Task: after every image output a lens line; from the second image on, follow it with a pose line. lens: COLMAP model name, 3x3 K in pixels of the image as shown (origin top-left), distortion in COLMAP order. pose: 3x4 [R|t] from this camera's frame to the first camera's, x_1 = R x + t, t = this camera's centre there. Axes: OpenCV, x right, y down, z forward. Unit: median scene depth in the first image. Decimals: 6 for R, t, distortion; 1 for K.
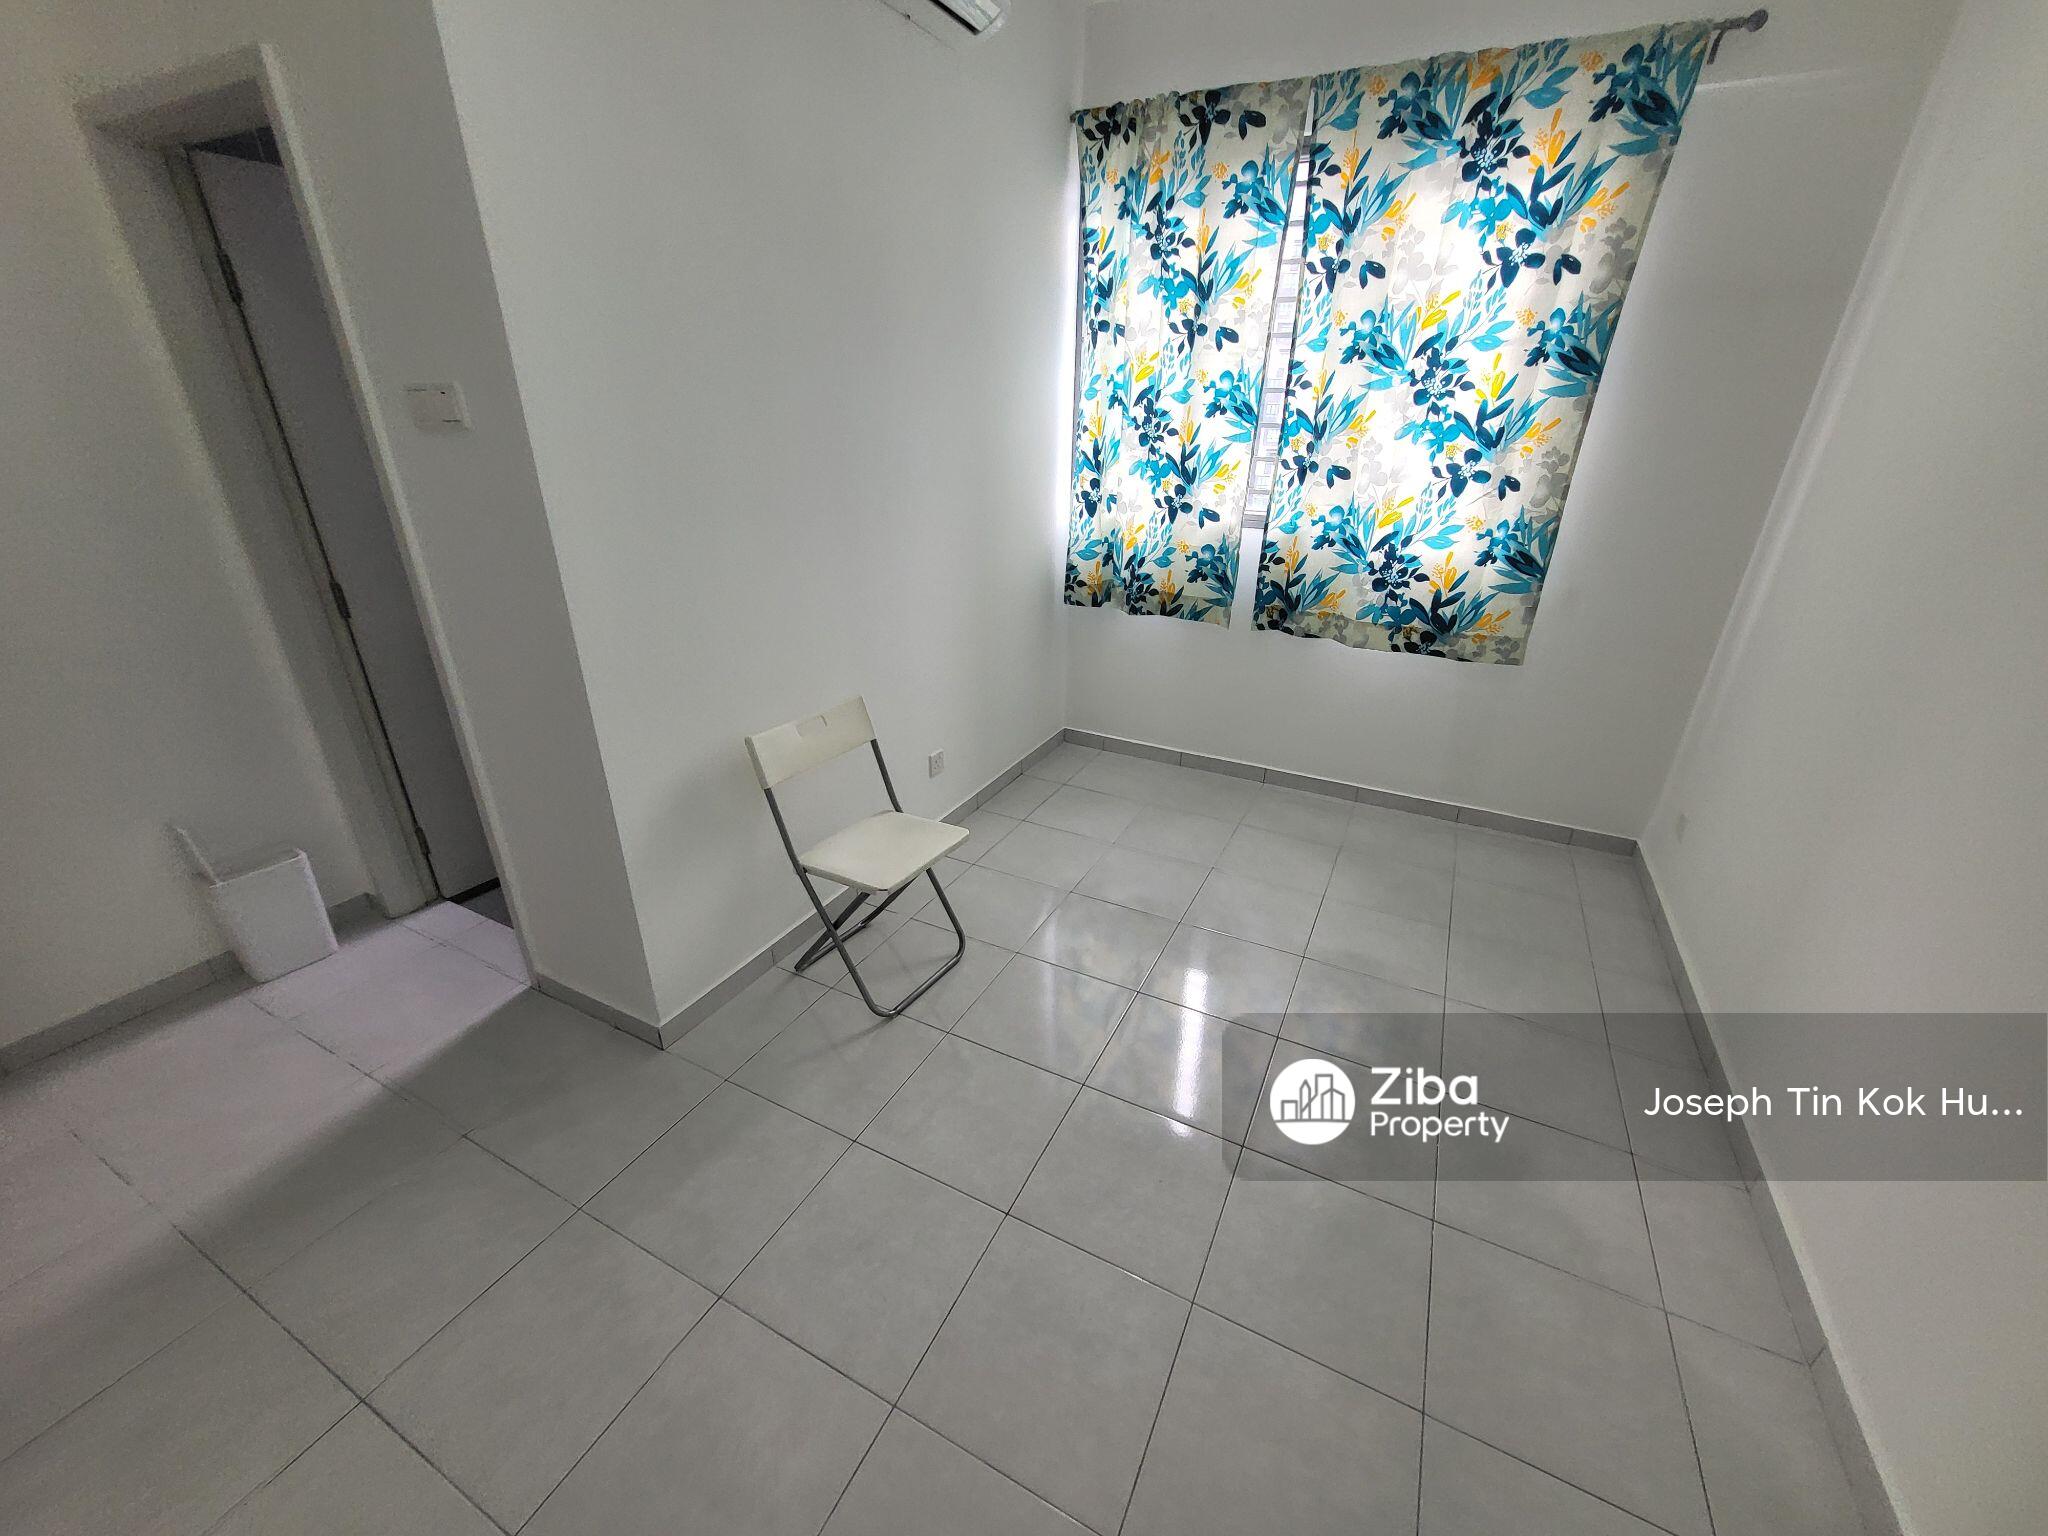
lens RADIAL K [[810.2, 0, 1017.8], [0, 810.2, 790.3], [0, 0, 1]] dist [-0.000321, 0.000449]
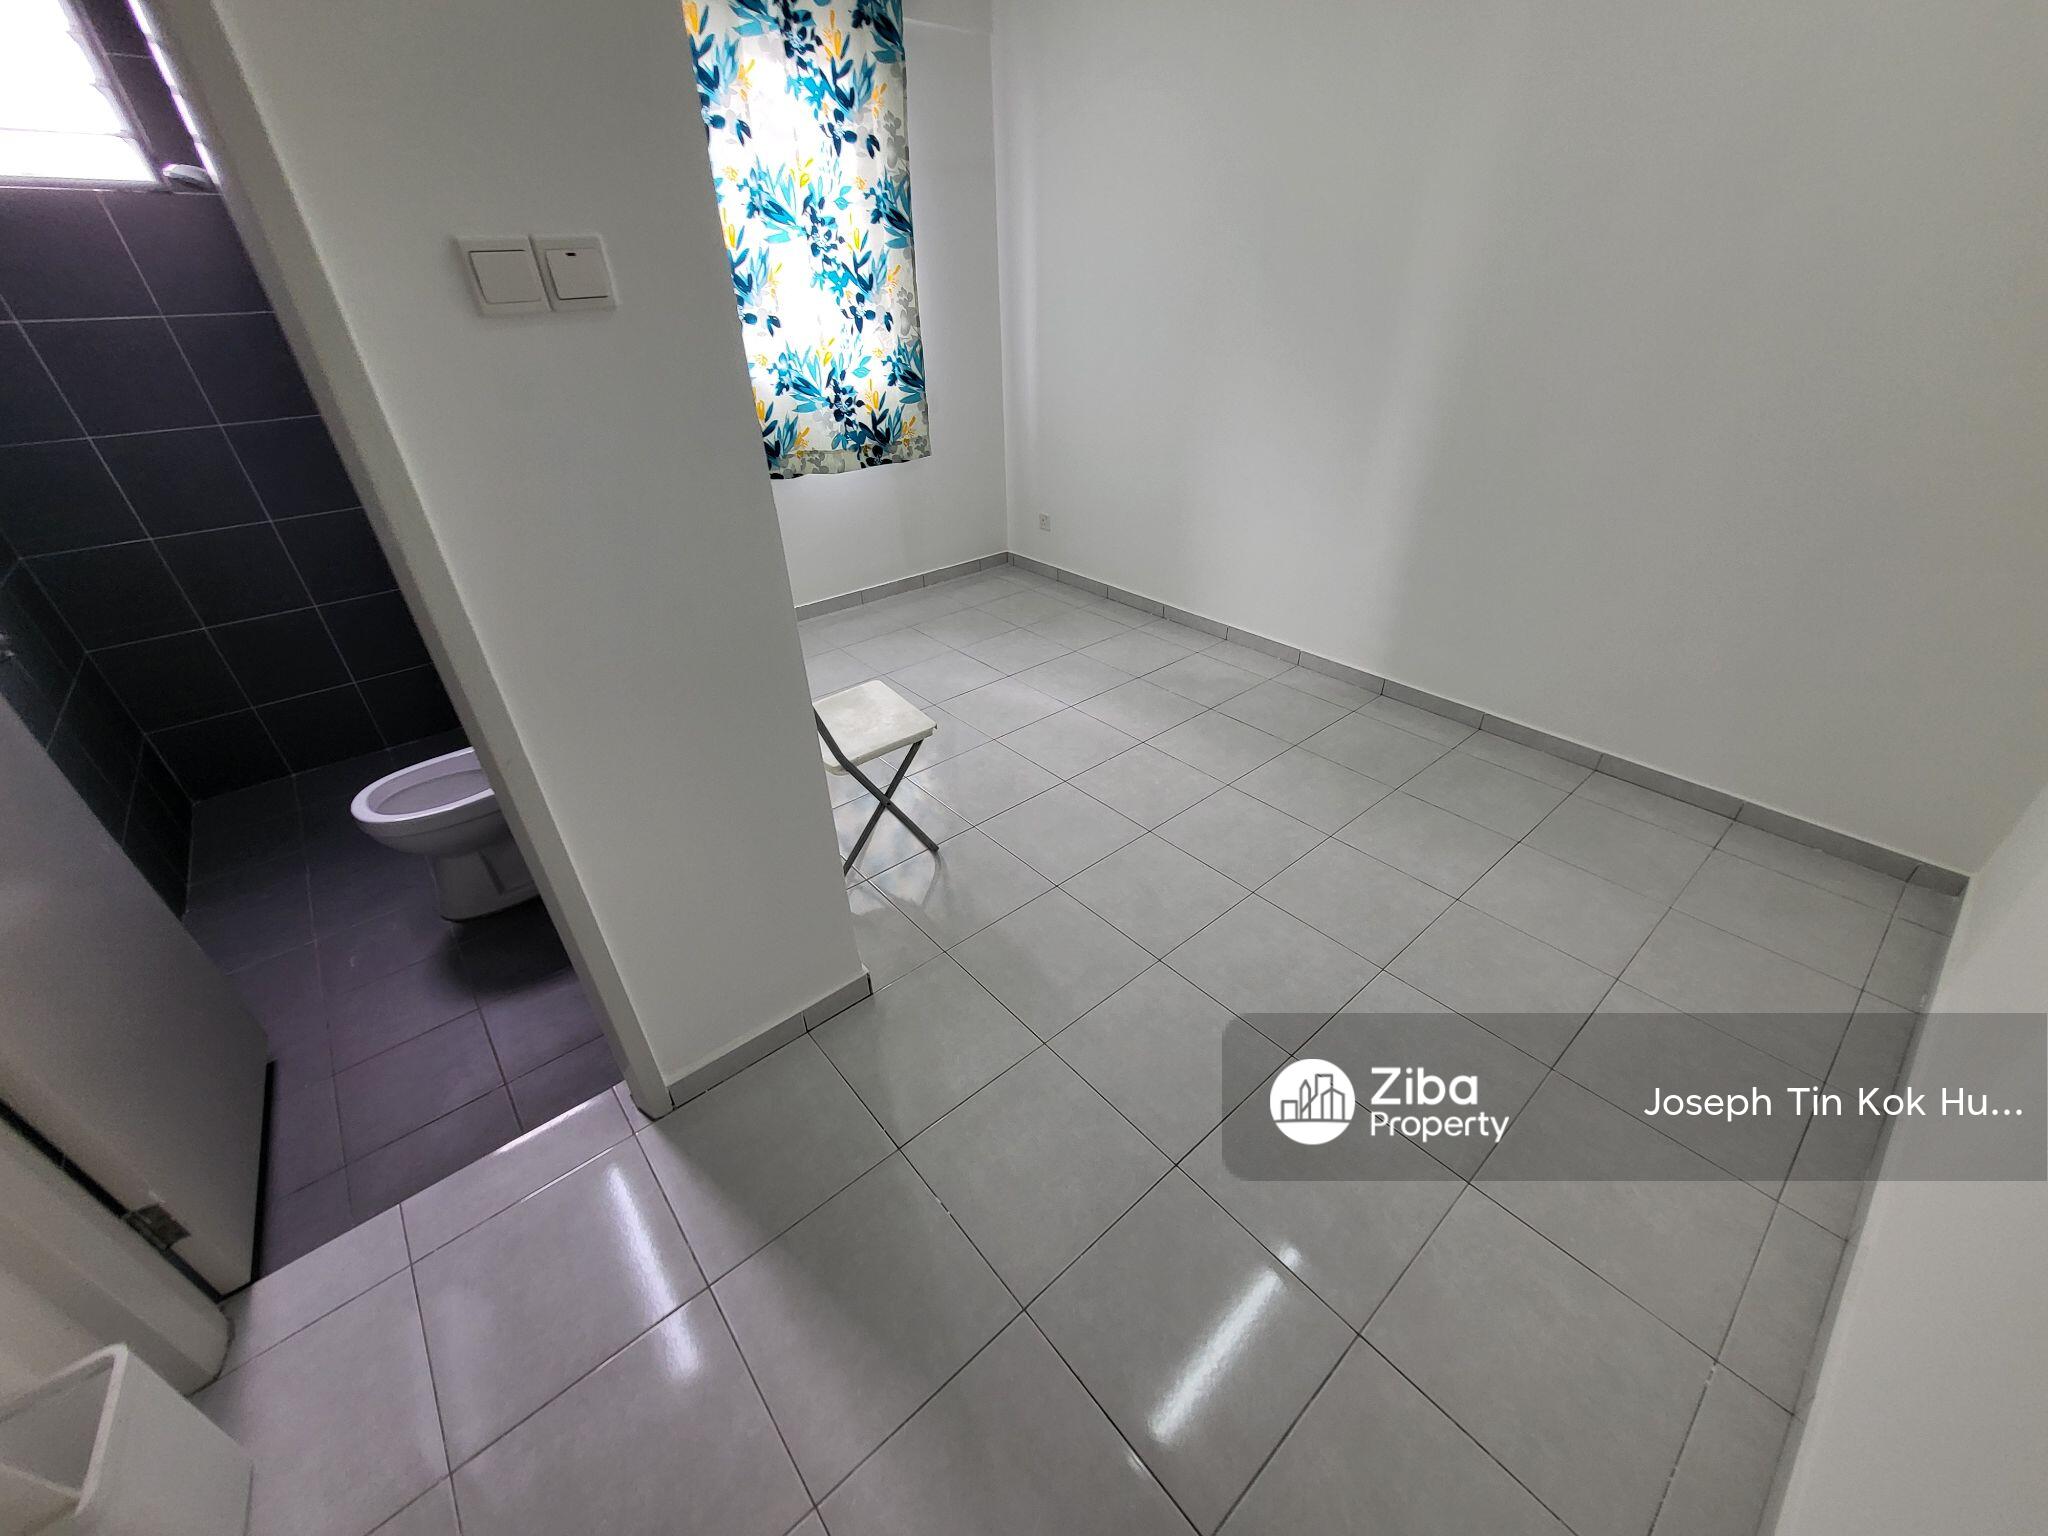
lens RADIAL K [[810.2, 0, 1018.3], [0, 810.2, 783.5], [0, 0, 1]] dist [-0.000321, 0.000449]
pose [[0.387518, -0.509529, 0.768251, -0.729125], [0.419048, 0.839655, 0.345512, -0.105072], [-0.821114, 0.188042, 0.538899, 0.245505]]
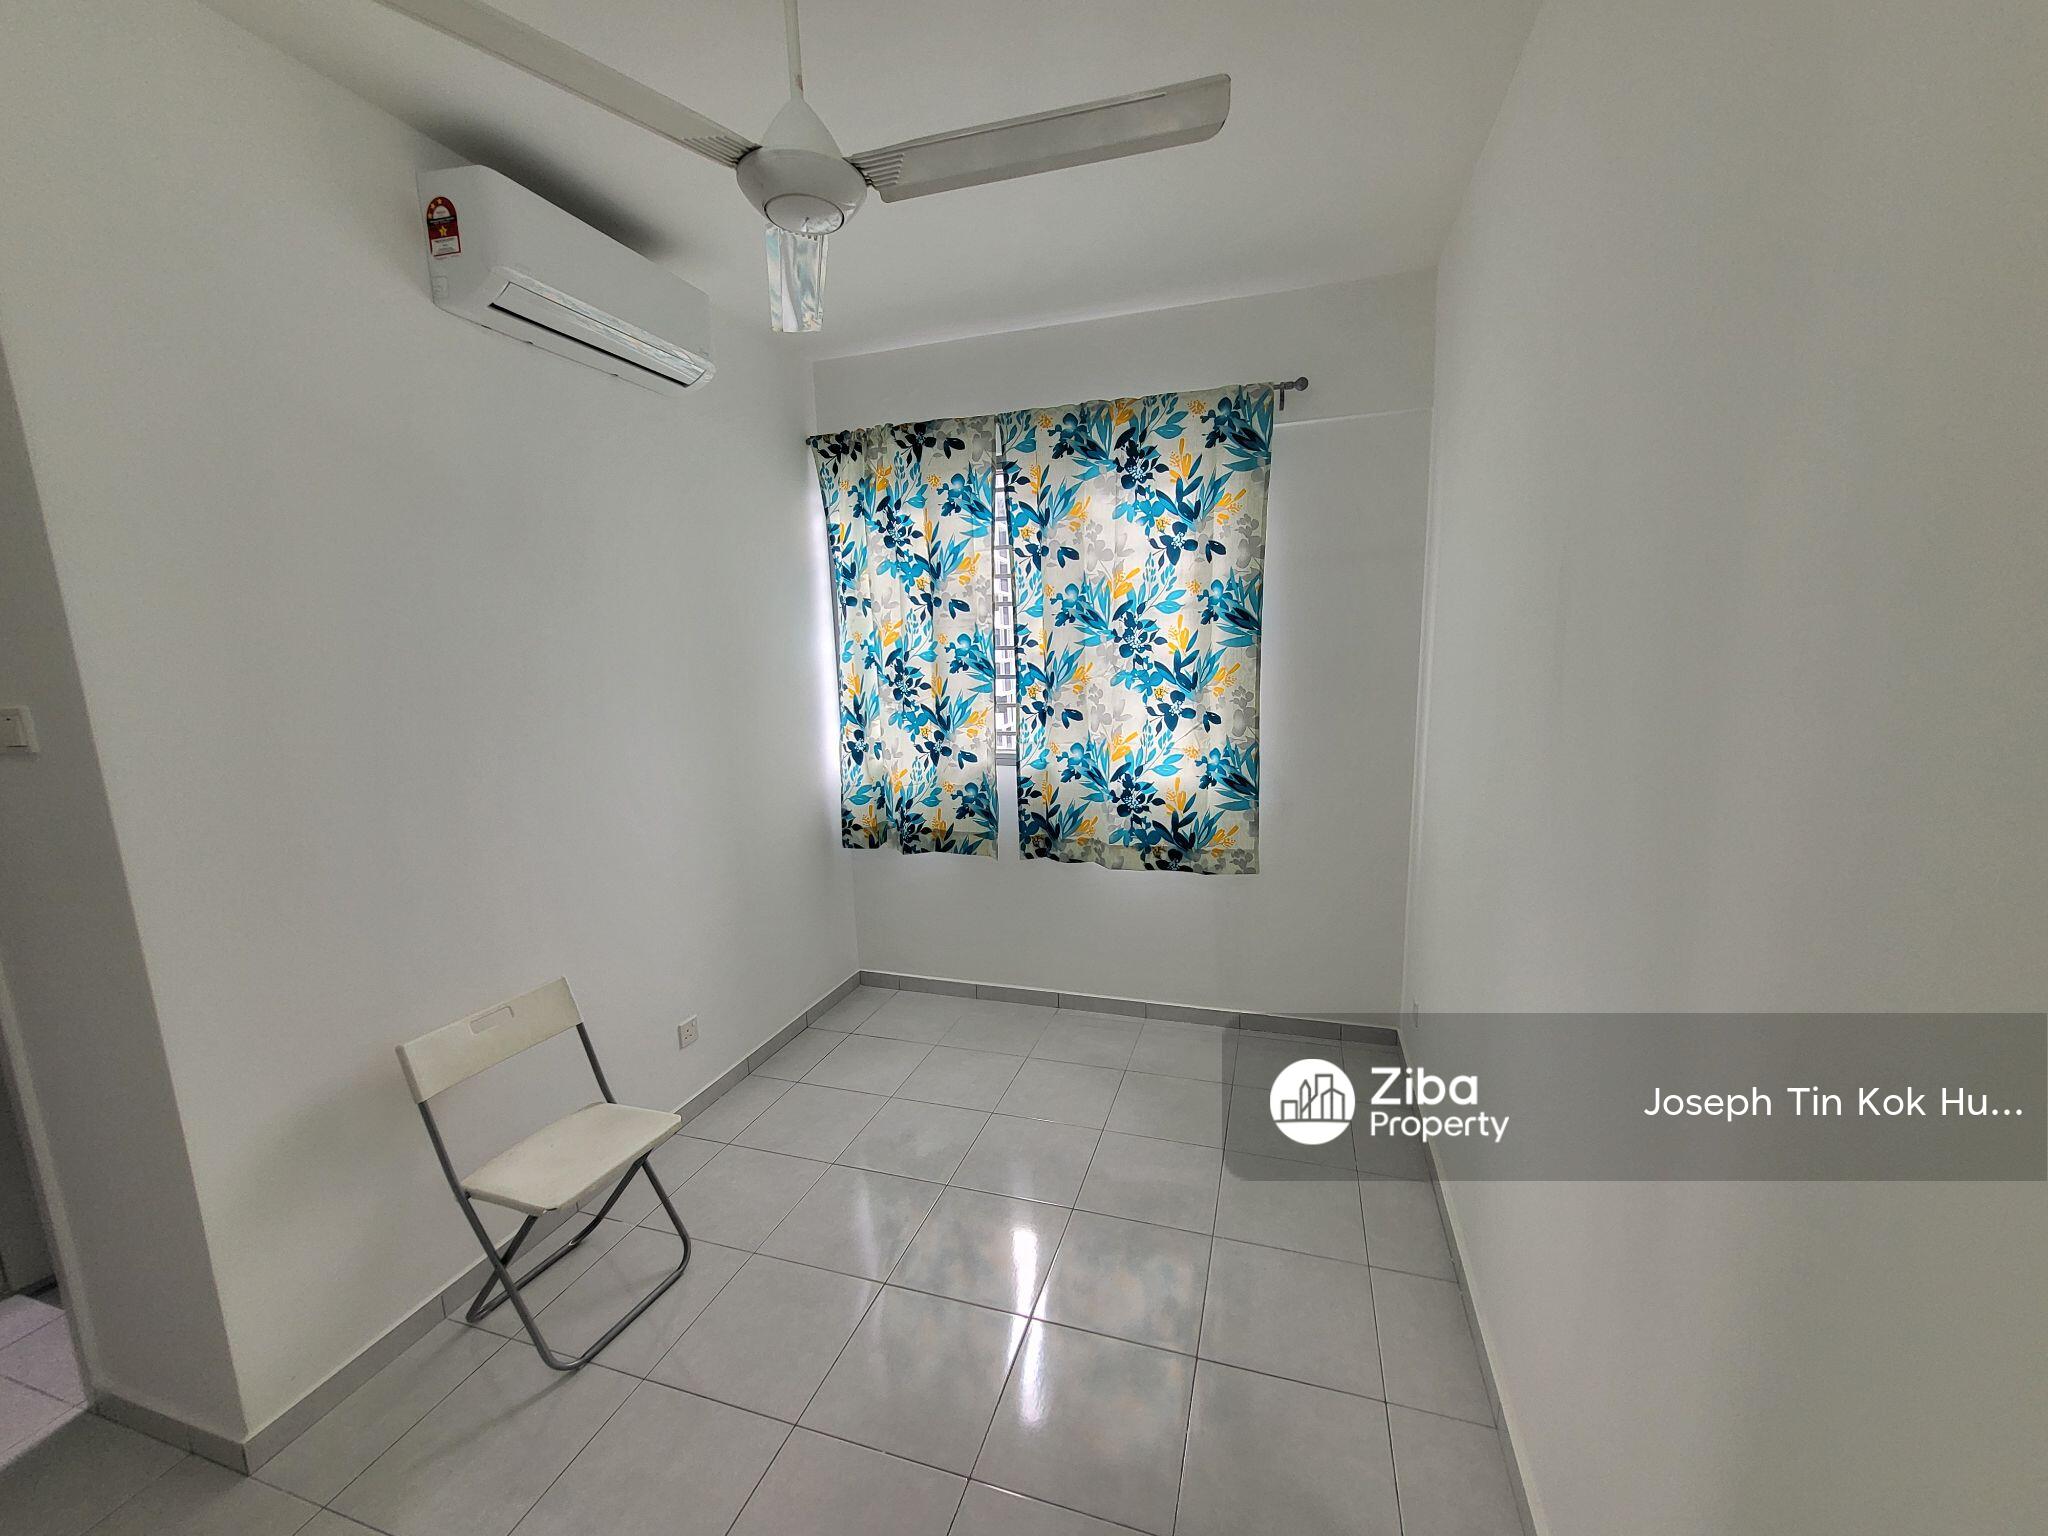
lens RADIAL K [[810.2, 0, 1031.8], [0, 810.2, 786.6], [0, 0, 1]] dist [-0.000321, 0.000449]
pose [[0.984749, -0.070880, 0.158891, 0.173331], [0.110206, 0.960795, -0.254415, -0.026611], [-0.134628, 0.268046, 0.953953, -0.017917]]
